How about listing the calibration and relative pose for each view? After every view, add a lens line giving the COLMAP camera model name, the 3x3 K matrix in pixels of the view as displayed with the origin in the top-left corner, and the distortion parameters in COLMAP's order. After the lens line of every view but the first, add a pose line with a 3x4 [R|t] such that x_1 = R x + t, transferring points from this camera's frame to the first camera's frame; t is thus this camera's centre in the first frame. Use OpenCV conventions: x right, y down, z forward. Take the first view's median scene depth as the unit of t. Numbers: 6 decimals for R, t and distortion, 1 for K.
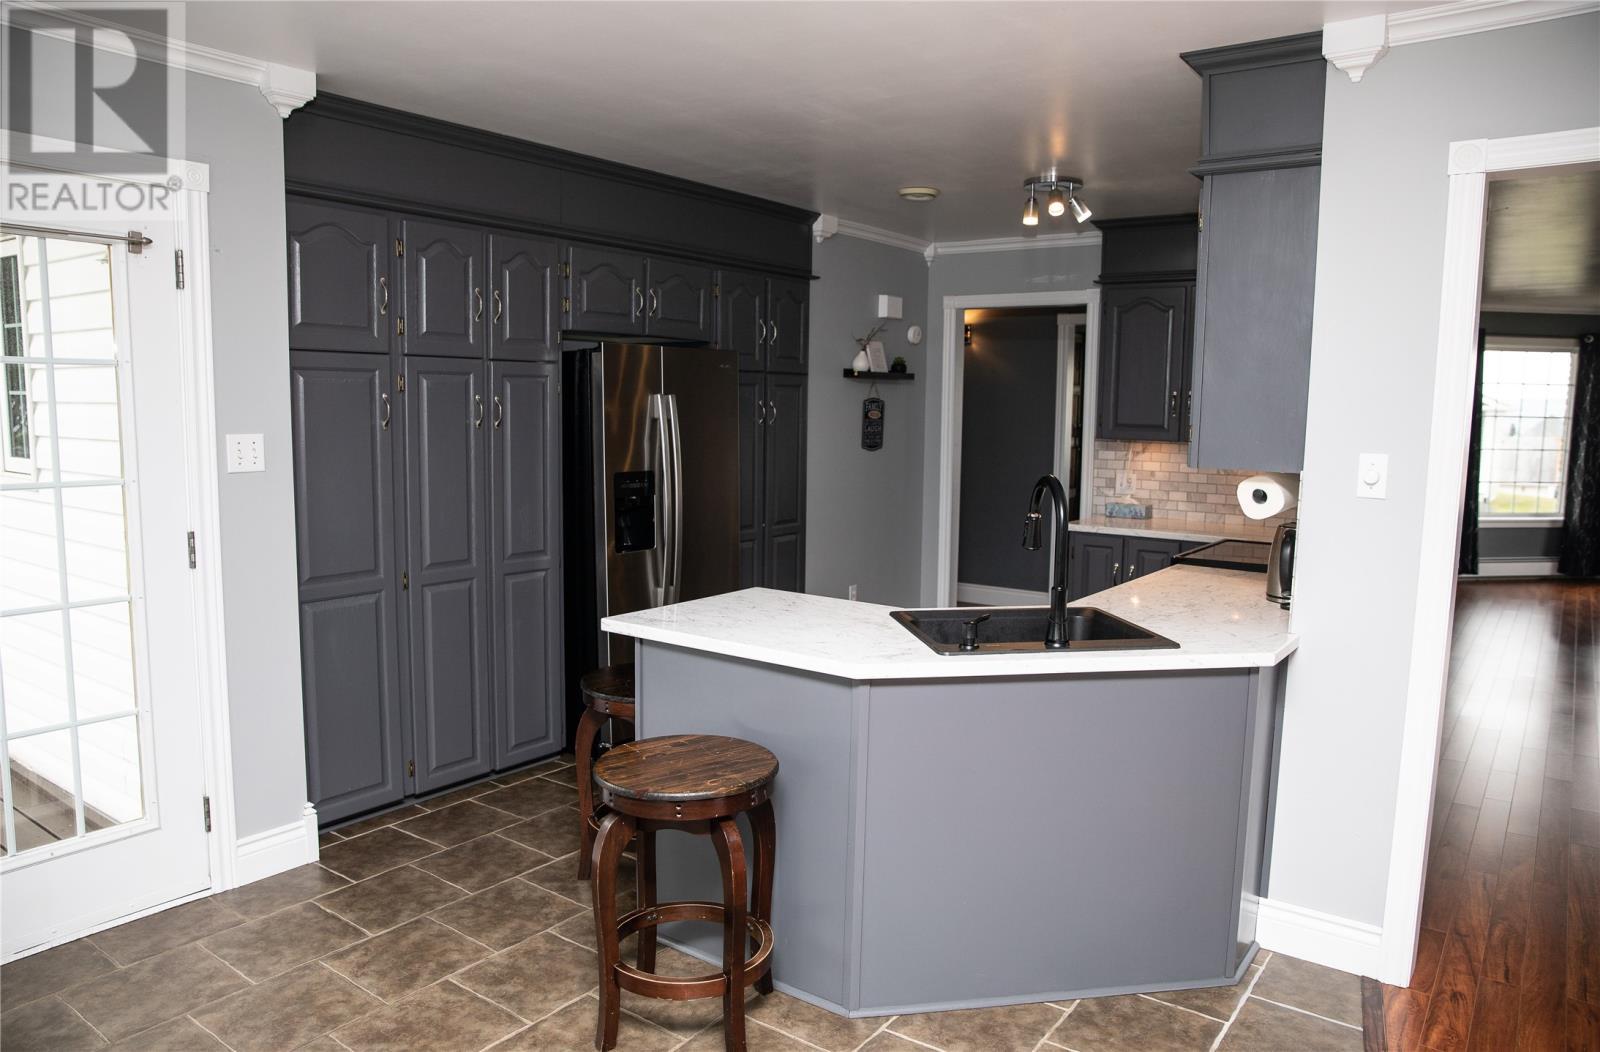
lens RADIAL K [[1099.8, 0, 800.0], [0, 1099.8, 526.0], [0, 0, 1]] dist [-0.103822, 0.083058]
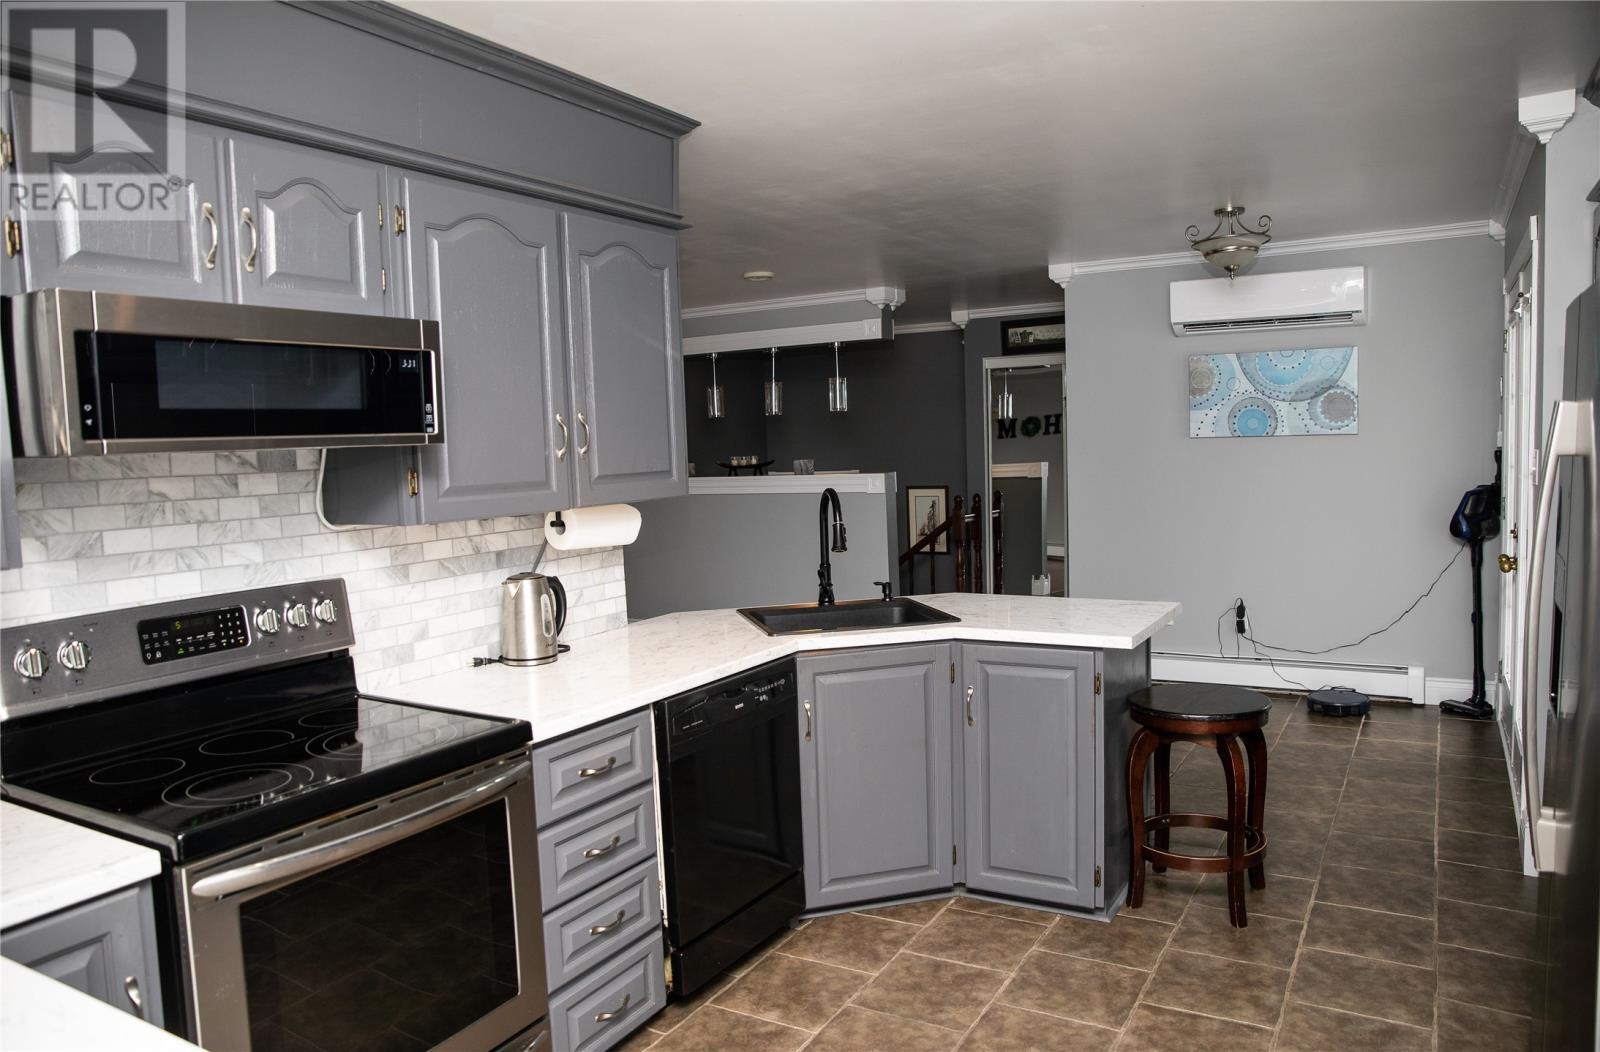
lens RADIAL K [[1099.8, 0, 800.0], [0, 1099.8, 526.0], [0, 0, 1]] dist [-0.103822, 0.083058]
pose [[-0.995105, 0.026668, -0.095158, 0.183699], [0.008303, 0.982058, 0.188397, -0.119473], [0.098475, 0.186684, -0.977472, 1.085041]]
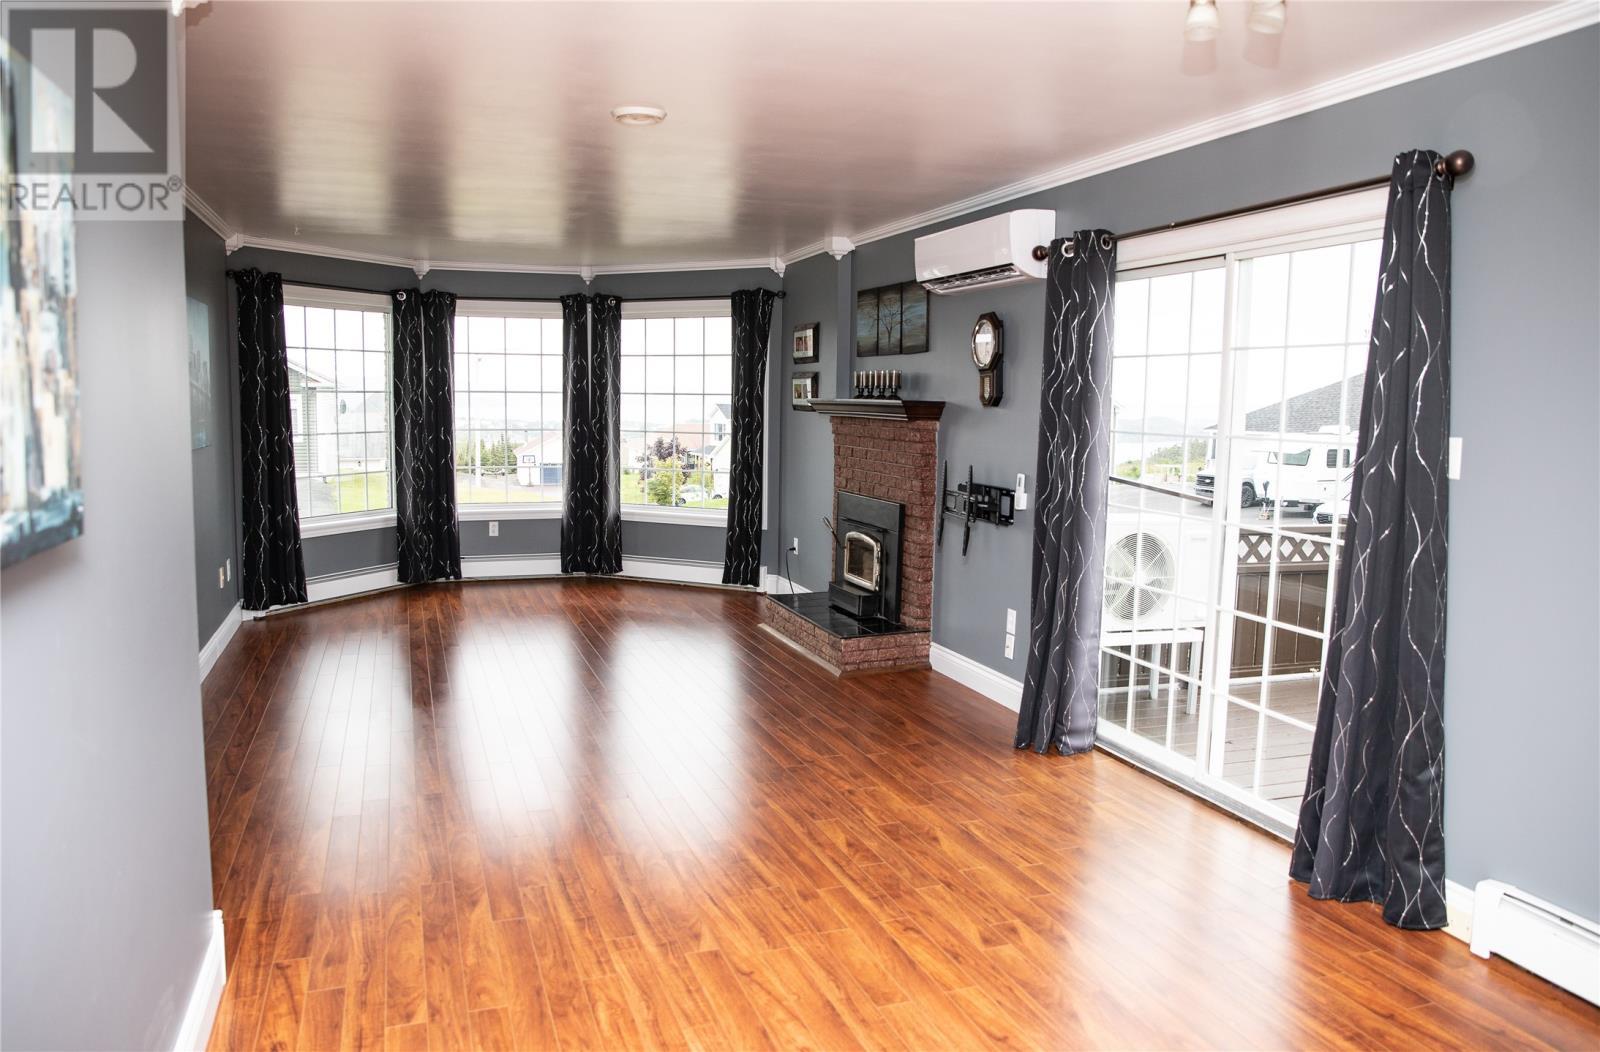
lens RADIAL K [[1118.3, 0, 755.4], [0, 1118.3, 515.6], [0, 0, 1]] dist [-0.057464, -0.000247]
pose [[0.589940, -0.093029, 0.802070, 0.304239], [0.087977, 0.994833, 0.050678, -0.039938], [-0.802640, 0.040667, 0.595076, 0.423841]]
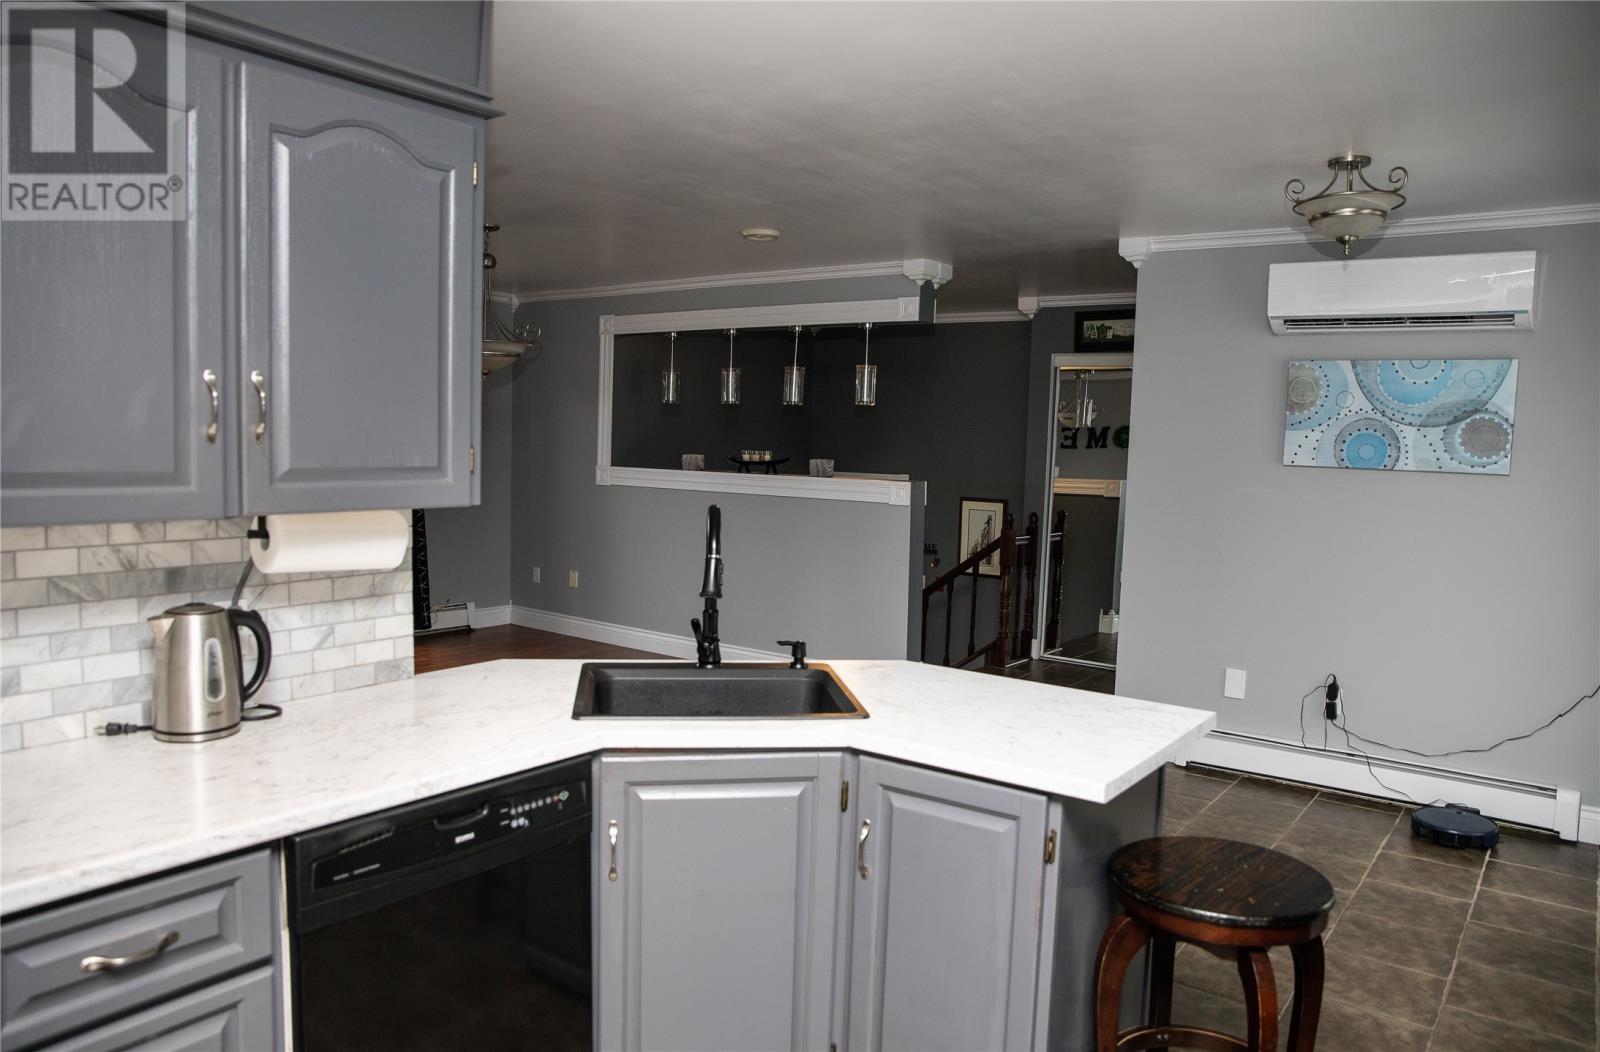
lens RADIAL K [[1099.8, 0, 800.0], [0, 1099.8, 526.0], [0, 0, 1]] dist [-0.103822, 0.083058]
pose [[-0.998966, -0.045180, 0.005059, 0.069240], [-0.043313, 0.979646, 0.196005, -0.102145], [-0.013811, 0.195583, -0.980590, 0.902575]]
